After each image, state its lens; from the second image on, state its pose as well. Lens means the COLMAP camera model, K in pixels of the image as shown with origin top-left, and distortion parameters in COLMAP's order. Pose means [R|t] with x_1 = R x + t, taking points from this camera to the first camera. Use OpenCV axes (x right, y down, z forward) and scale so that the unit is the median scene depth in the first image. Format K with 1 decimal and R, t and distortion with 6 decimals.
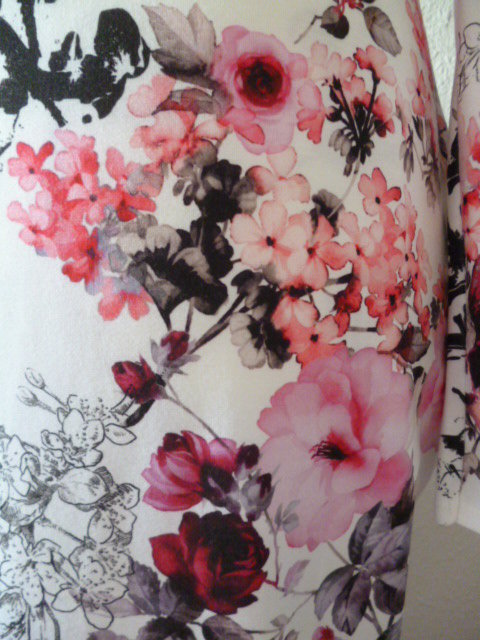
lens RADIAL K [[532.3, 0, 240.0], [0, 532.3, 320.0], [0, 0, 1]] dist [-0.022850, 0.001409]
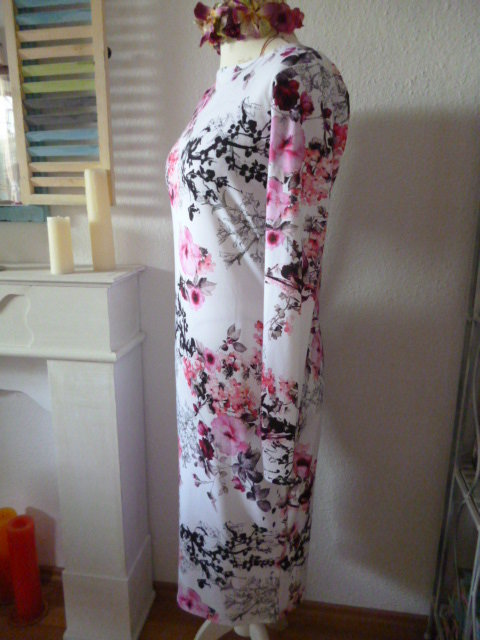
lens RADIAL K [[532.3, 0, 240.0], [0, 532.3, 320.0], [0, 0, 1]] dist [-0.022850, 0.001409]
pose [[0.679166, 0.181007, -0.711316, 3.495436], [-0.067274, 0.980387, 0.185244, -1.651581], [0.730895, -0.077958, 0.678023, -2.015347]]
